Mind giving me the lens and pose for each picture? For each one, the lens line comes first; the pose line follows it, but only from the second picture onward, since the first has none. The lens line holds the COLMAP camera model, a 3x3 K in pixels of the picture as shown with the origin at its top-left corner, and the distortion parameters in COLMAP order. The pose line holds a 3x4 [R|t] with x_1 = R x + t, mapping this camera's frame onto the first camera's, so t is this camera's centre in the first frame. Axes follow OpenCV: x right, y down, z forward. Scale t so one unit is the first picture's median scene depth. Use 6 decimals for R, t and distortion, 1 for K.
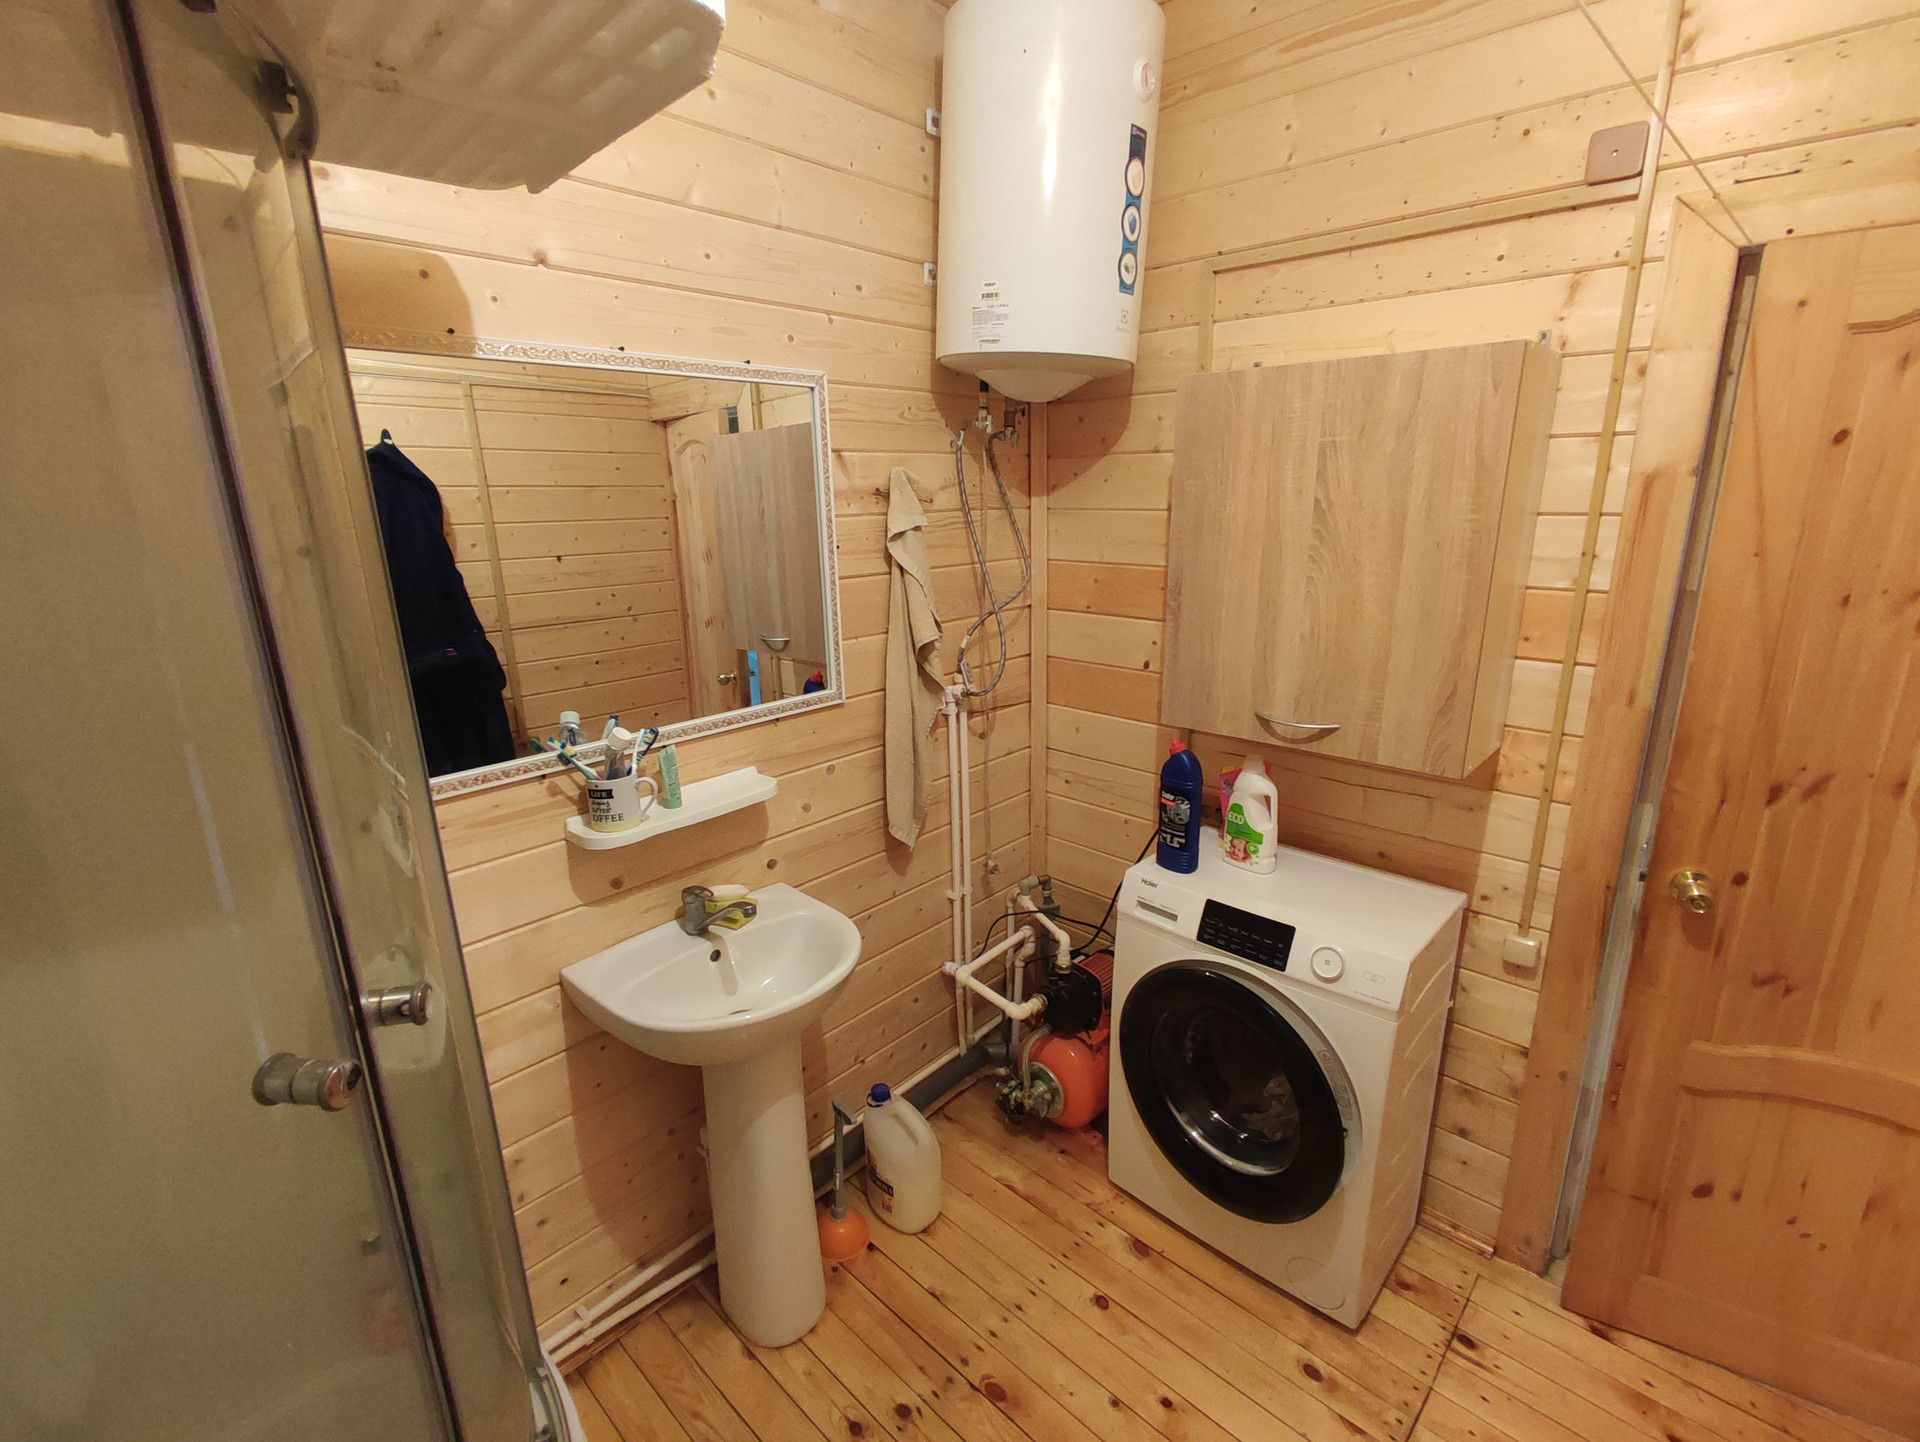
lens RADIAL K [[863.0, 0, 960.0], [0, 863.0, 721.0], [0, 0, 1]] dist [0.001857, 0.000250]
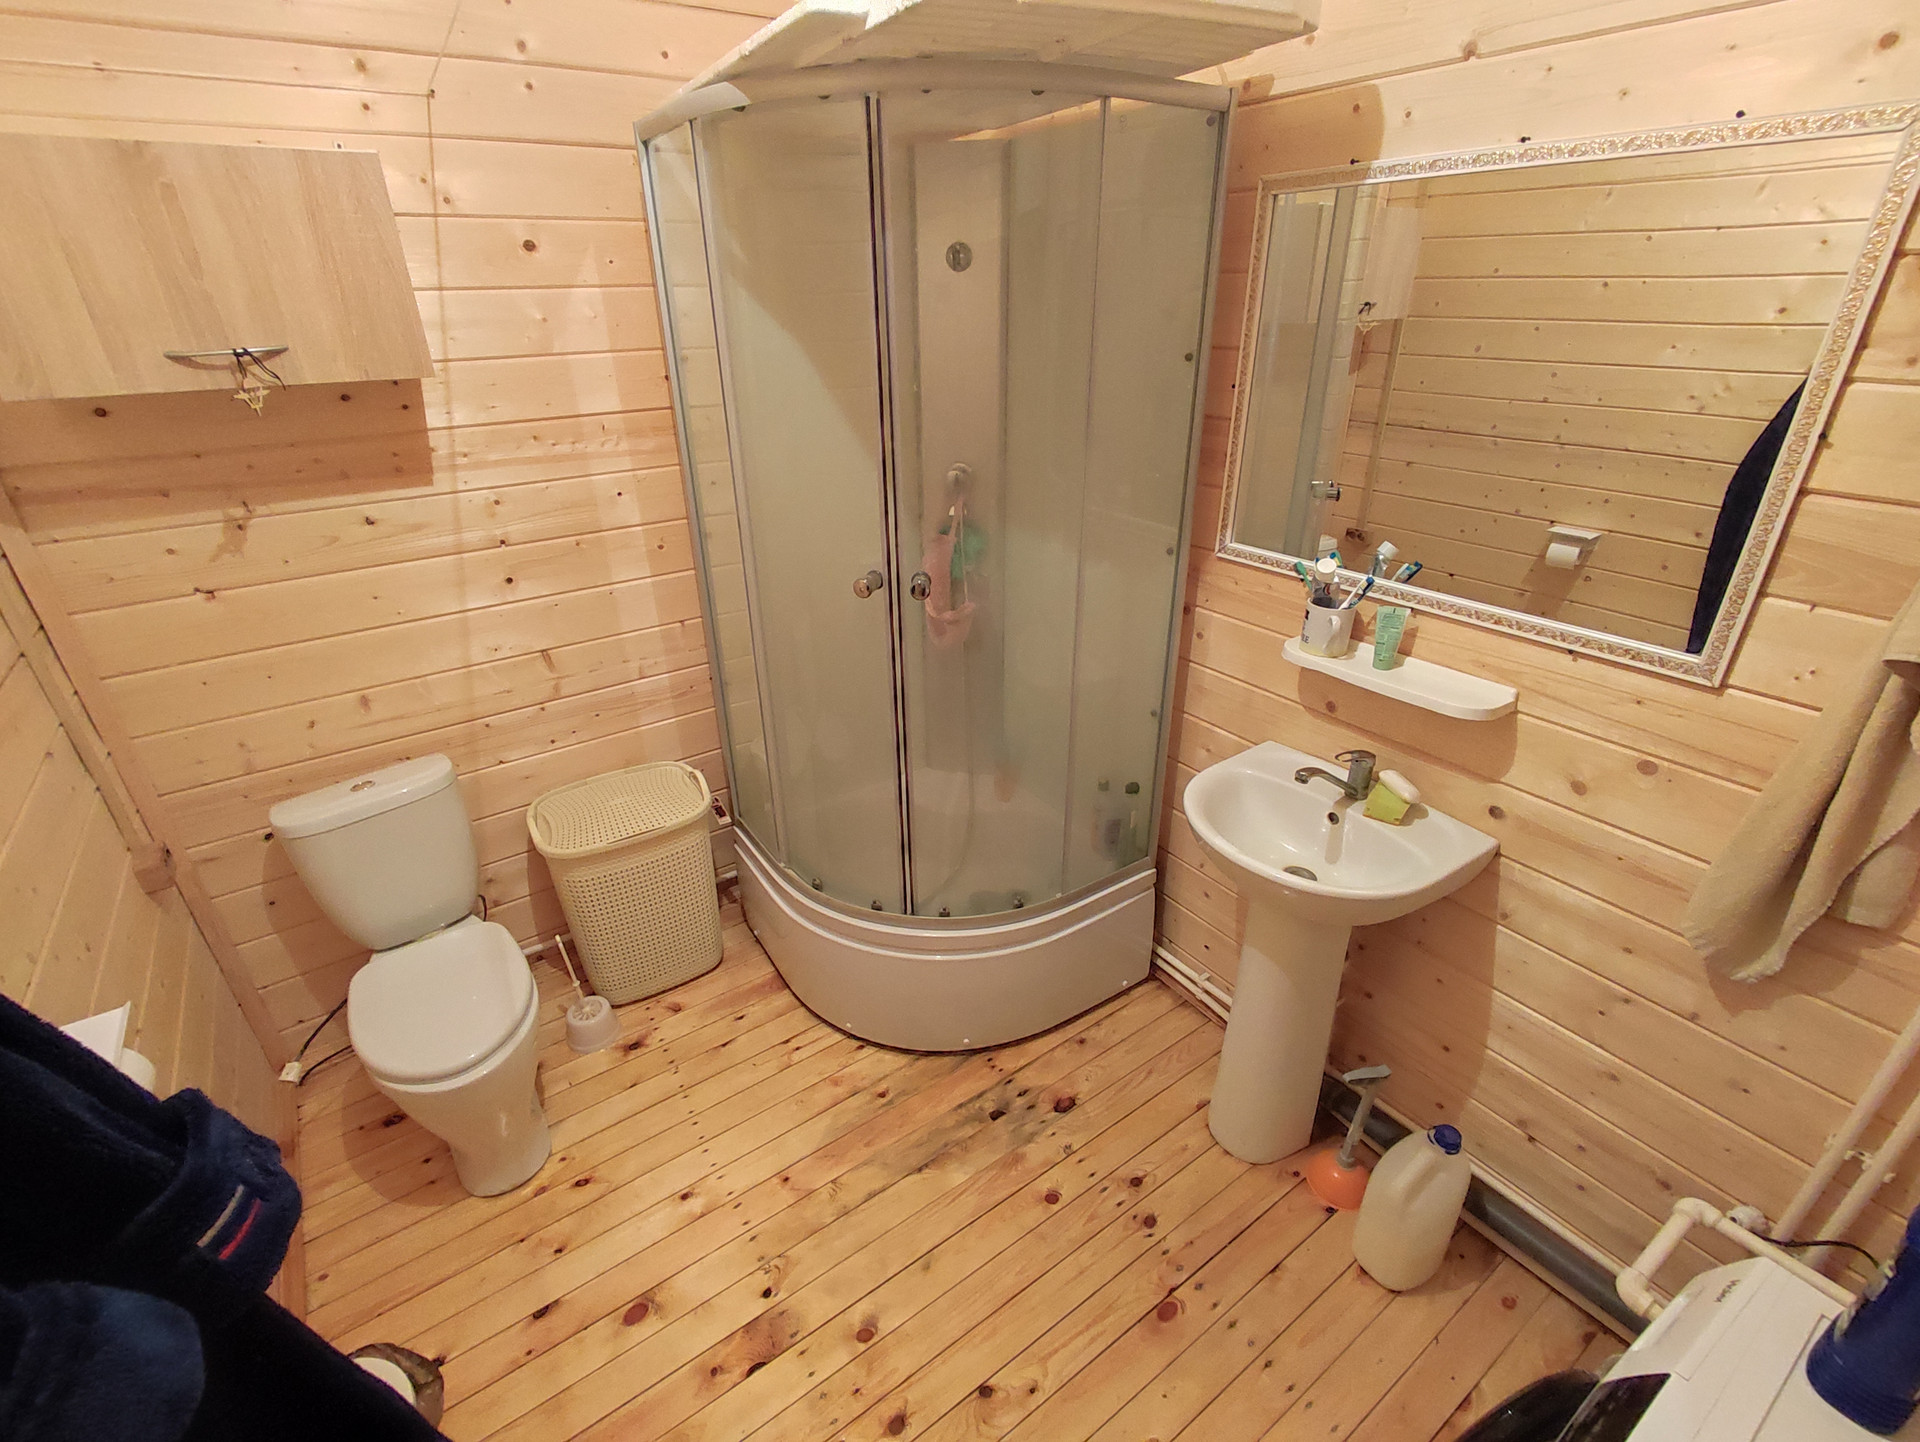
lens RADIAL K [[863.0, 0, 960.0], [0, 863.0, 721.0], [0, 0, 1]] dist [0.001857, 0.000250]
pose [[-0.190799, 0.458458, -0.867993, 0.619342], [-0.238764, 0.836008, 0.494048, -0.213025], [0.952149, 0.301509, -0.050047, 0.607460]]
